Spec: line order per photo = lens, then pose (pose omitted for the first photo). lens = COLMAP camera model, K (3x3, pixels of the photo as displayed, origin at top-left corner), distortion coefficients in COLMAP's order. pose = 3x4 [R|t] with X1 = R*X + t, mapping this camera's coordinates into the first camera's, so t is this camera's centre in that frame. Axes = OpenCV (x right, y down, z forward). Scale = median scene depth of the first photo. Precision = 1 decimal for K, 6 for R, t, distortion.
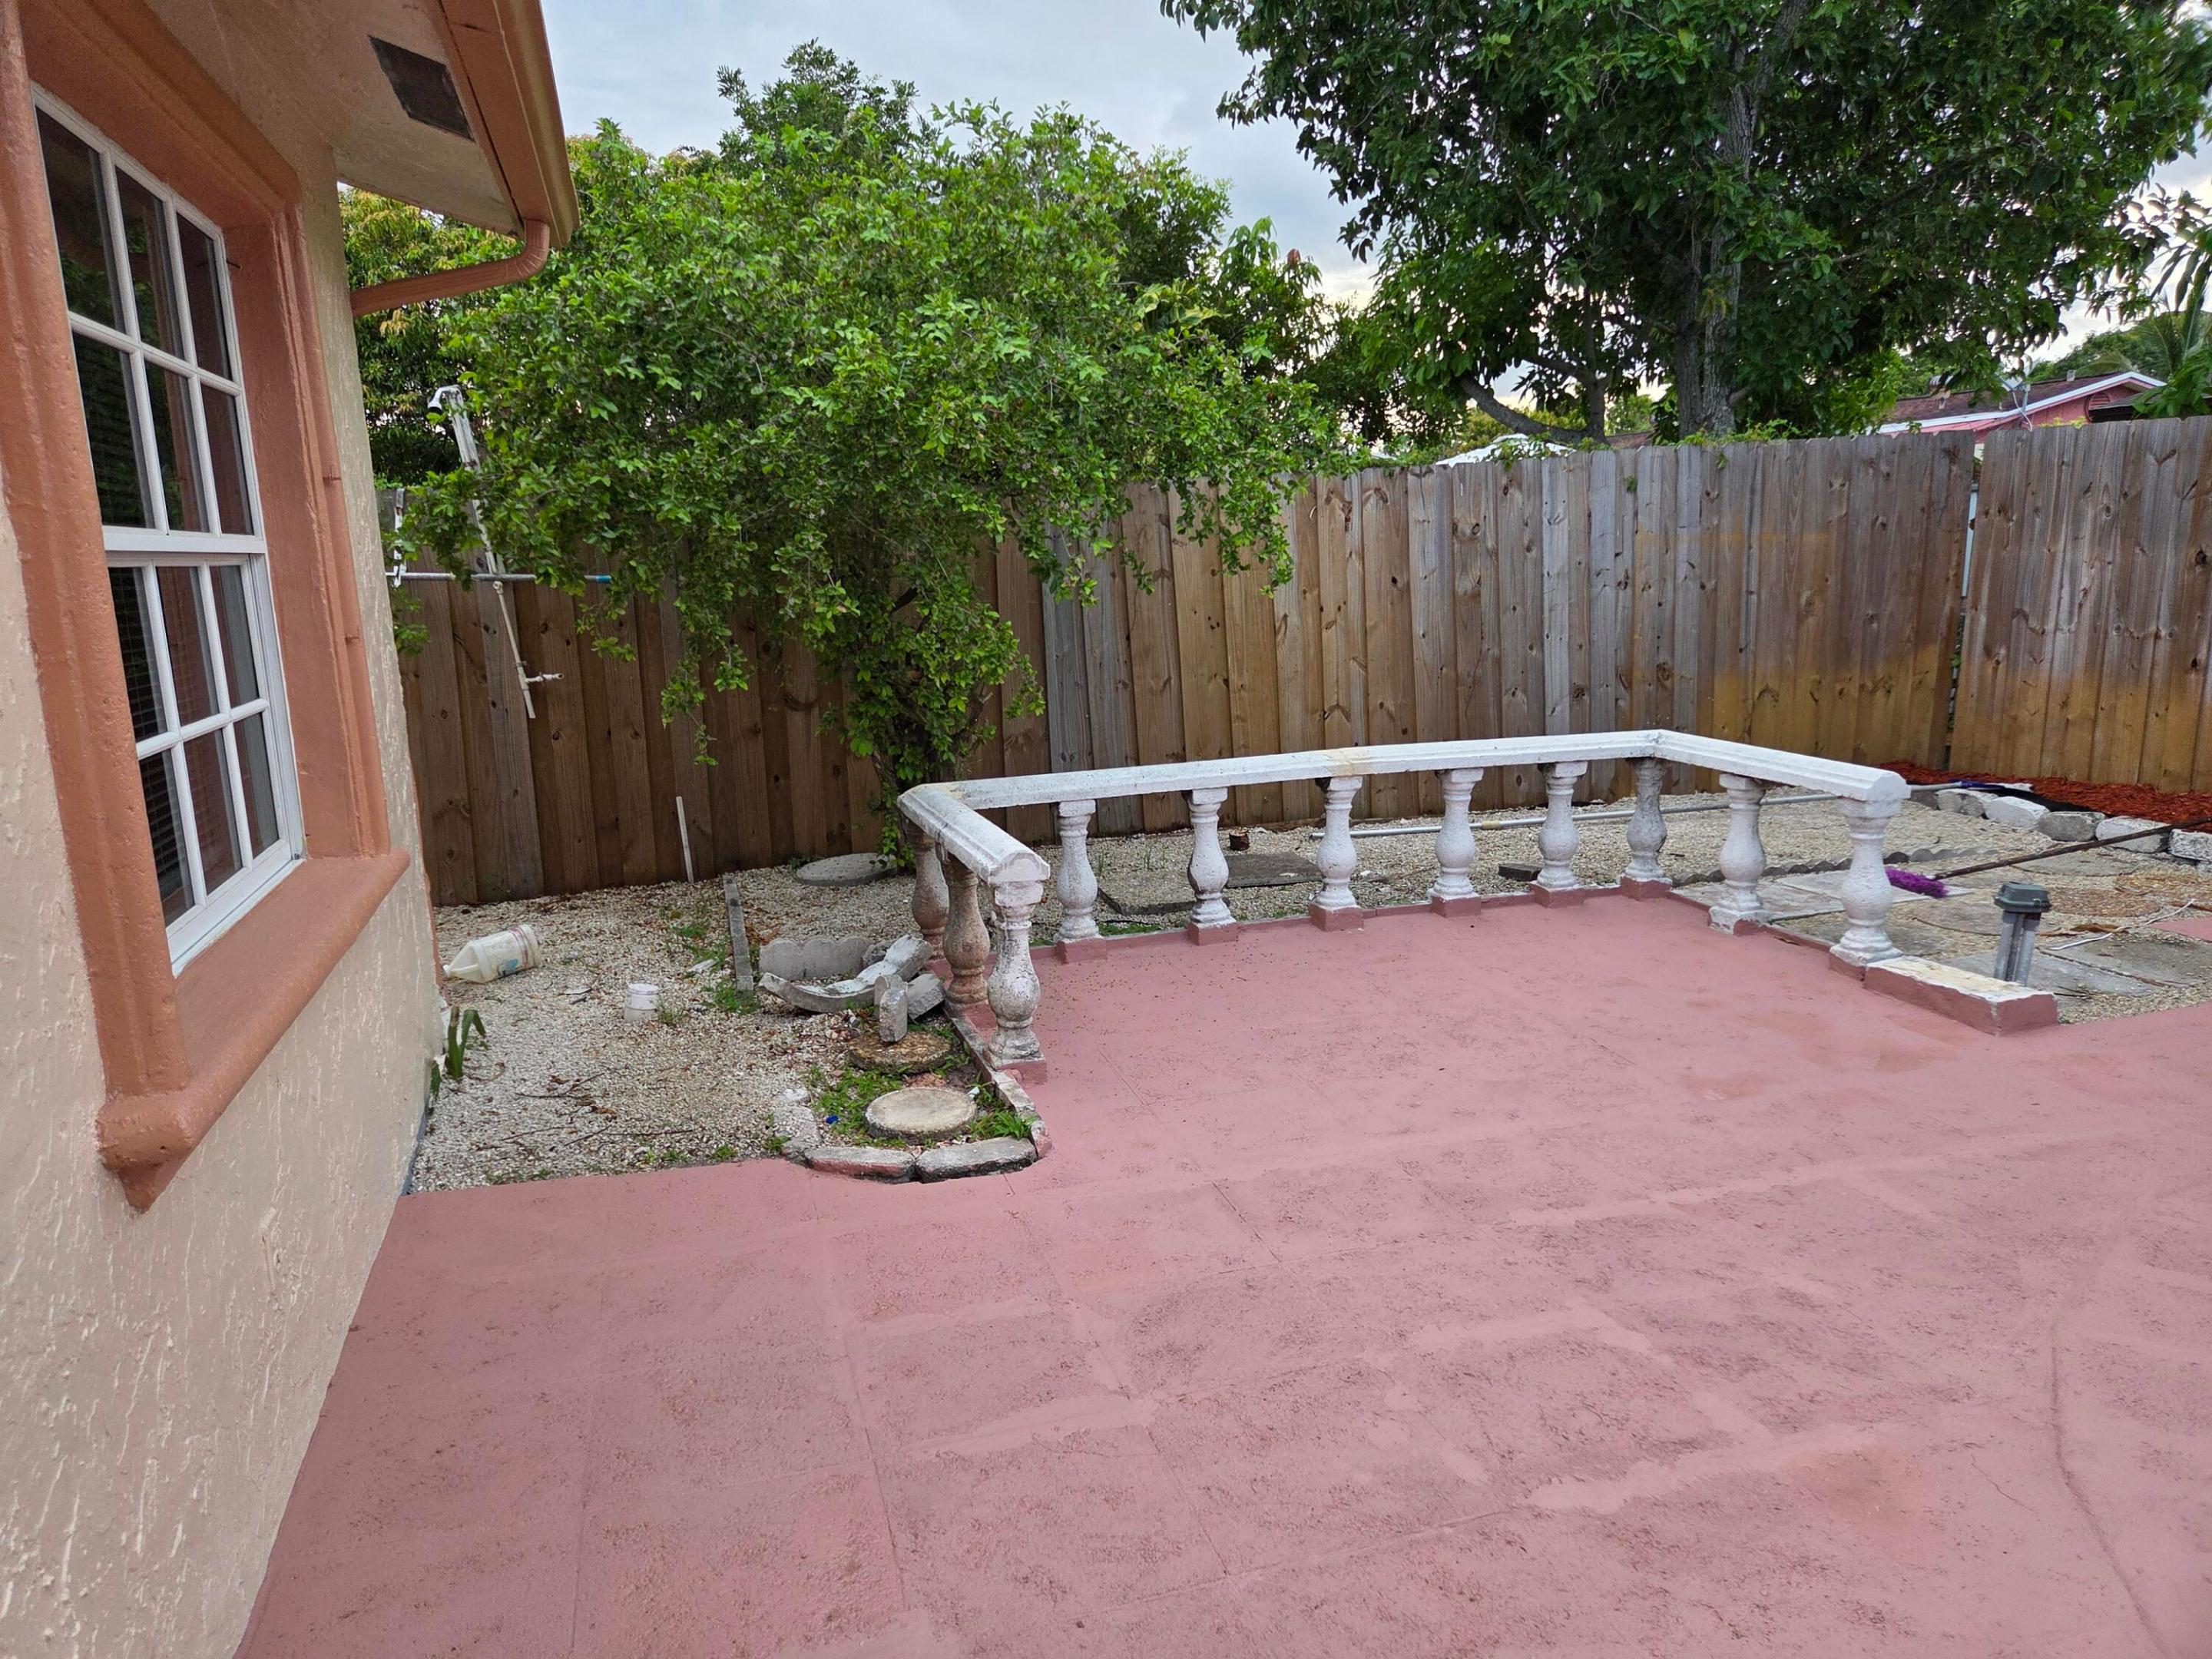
lens RADIAL K [[1474.3, 0, 1083.8], [0, 1474.3, 821.2], [0, 0, 1]] dist [0.074246, -0.059094]
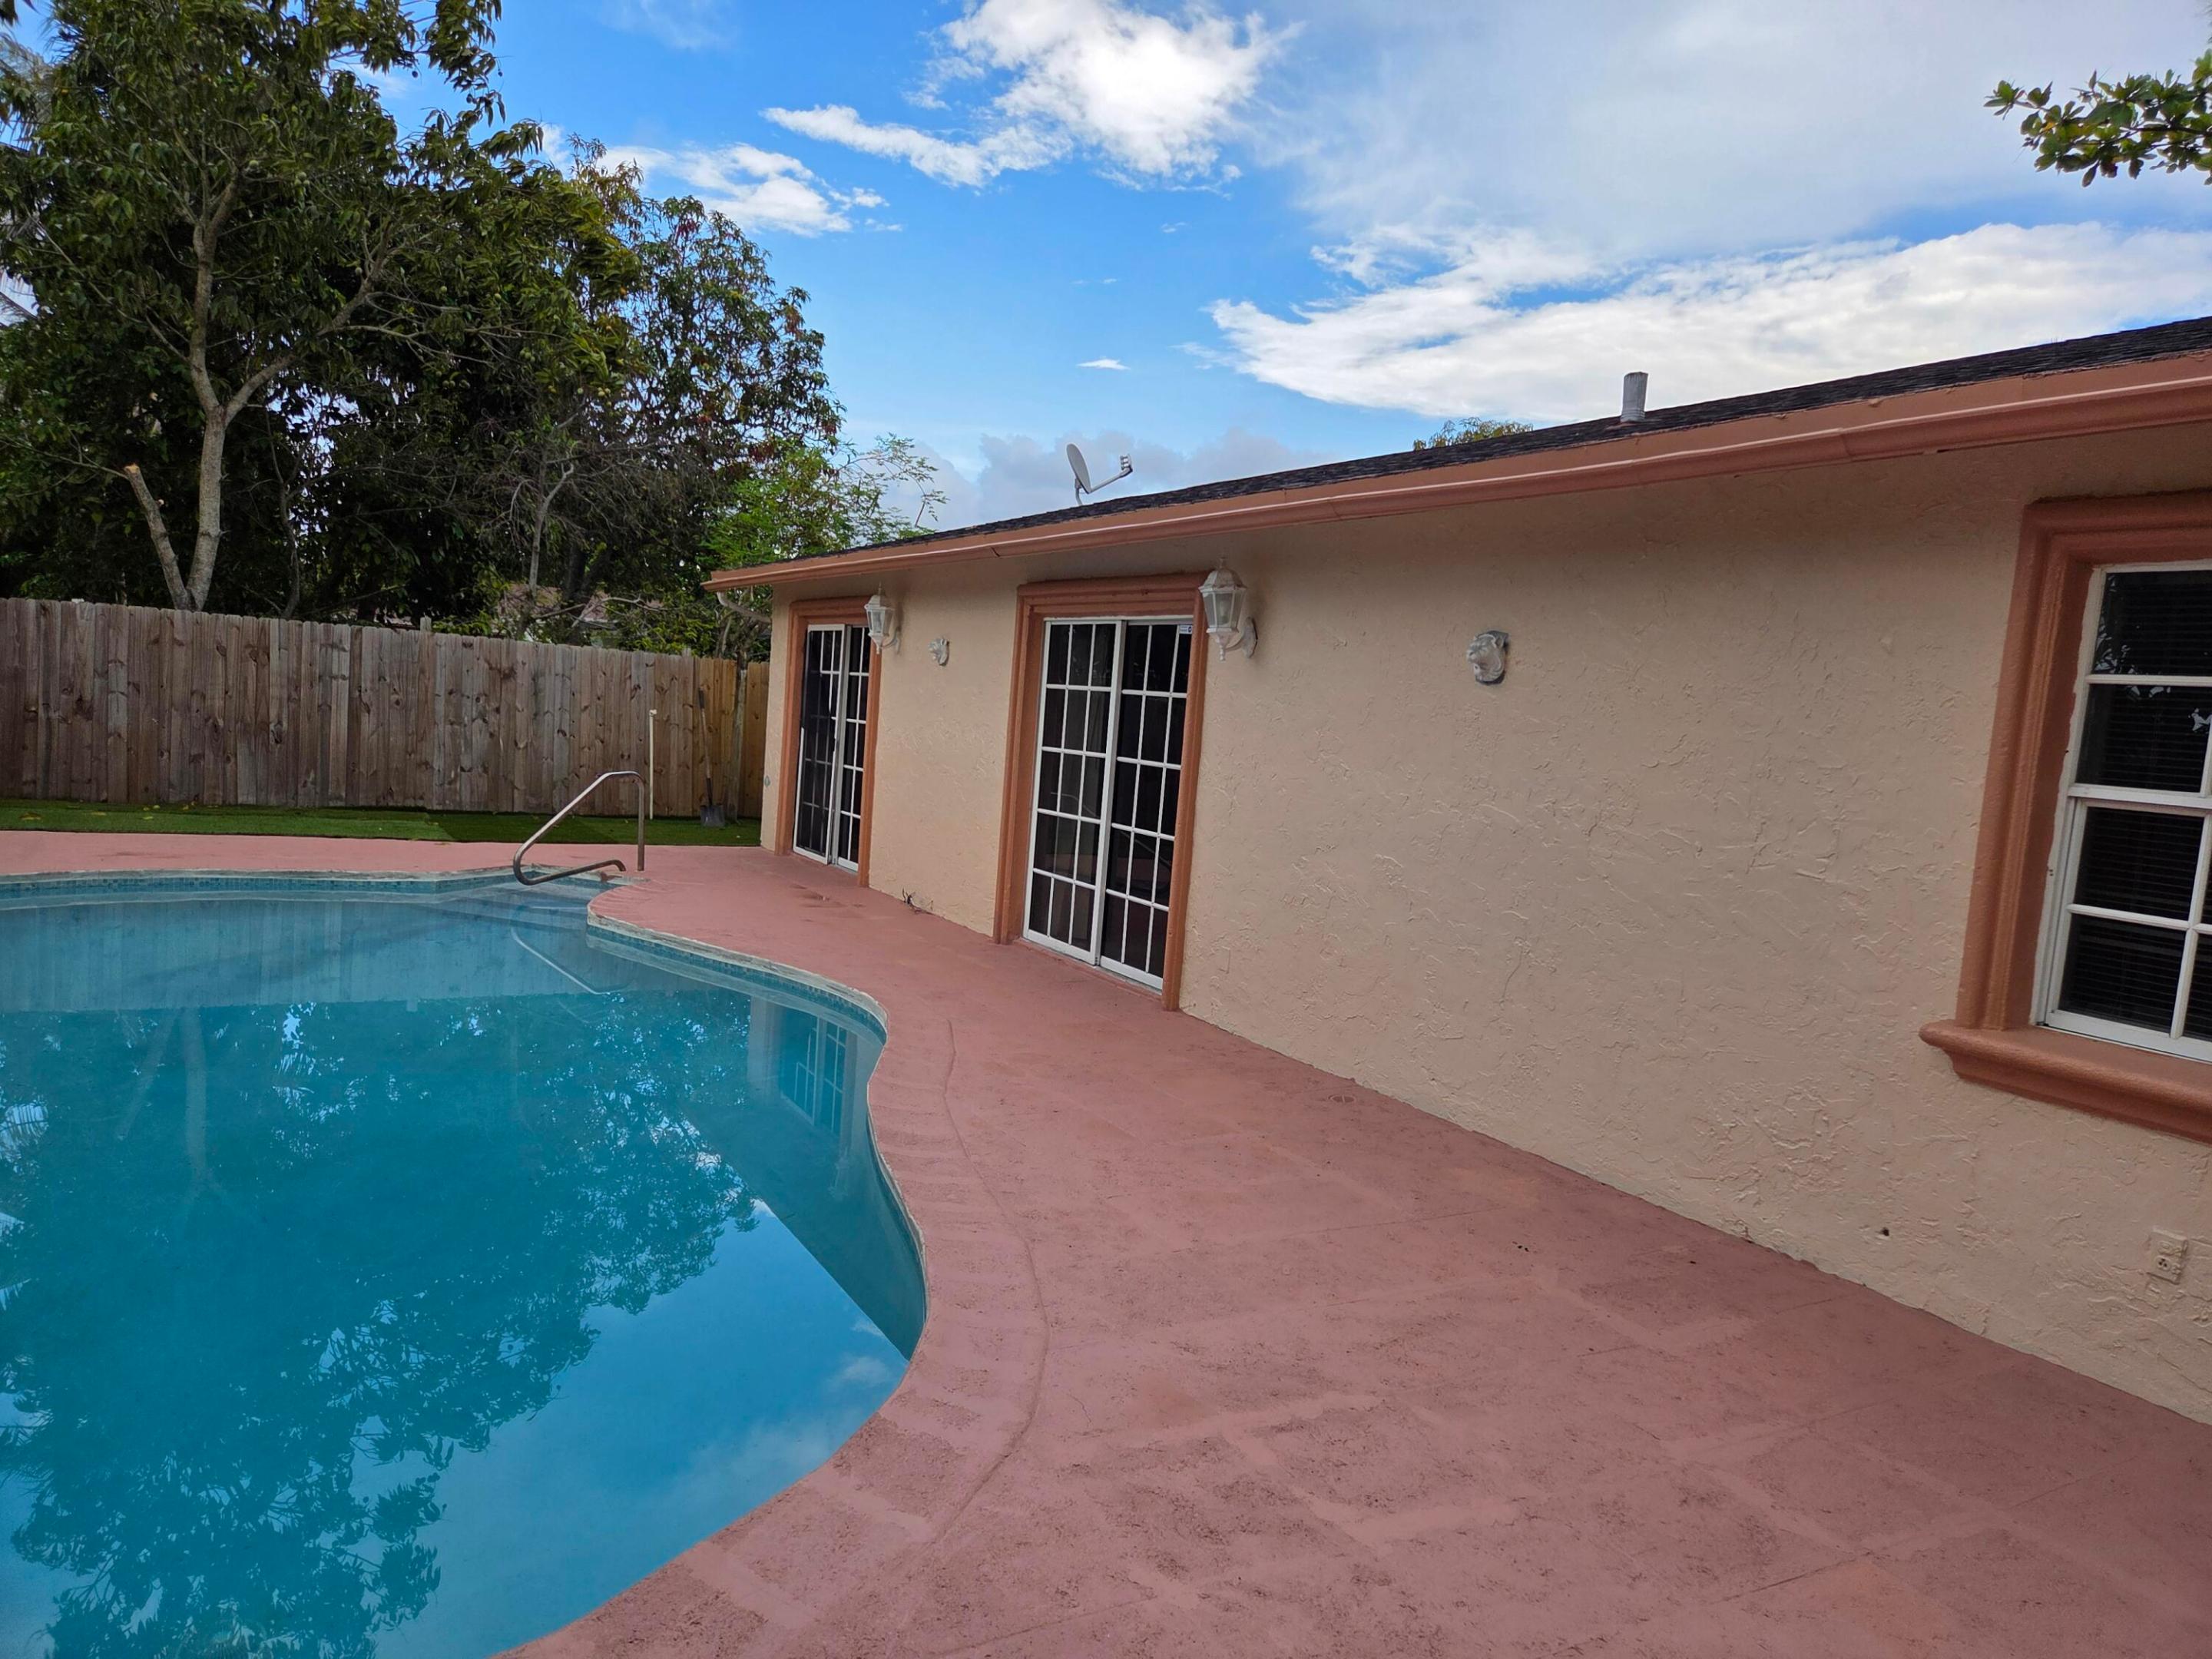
lens RADIAL K [[1473.1, 0, 1121.0], [0, 1473.1, 835.9], [0, 0, 1]] dist [0.079082, -0.065495]
pose [[-0.967318, -0.026362, -0.252193, 0.349100], [-0.097189, 0.957171, 0.272725, -0.173571], [0.234202, 0.288322, -0.928450, 0.802324]]
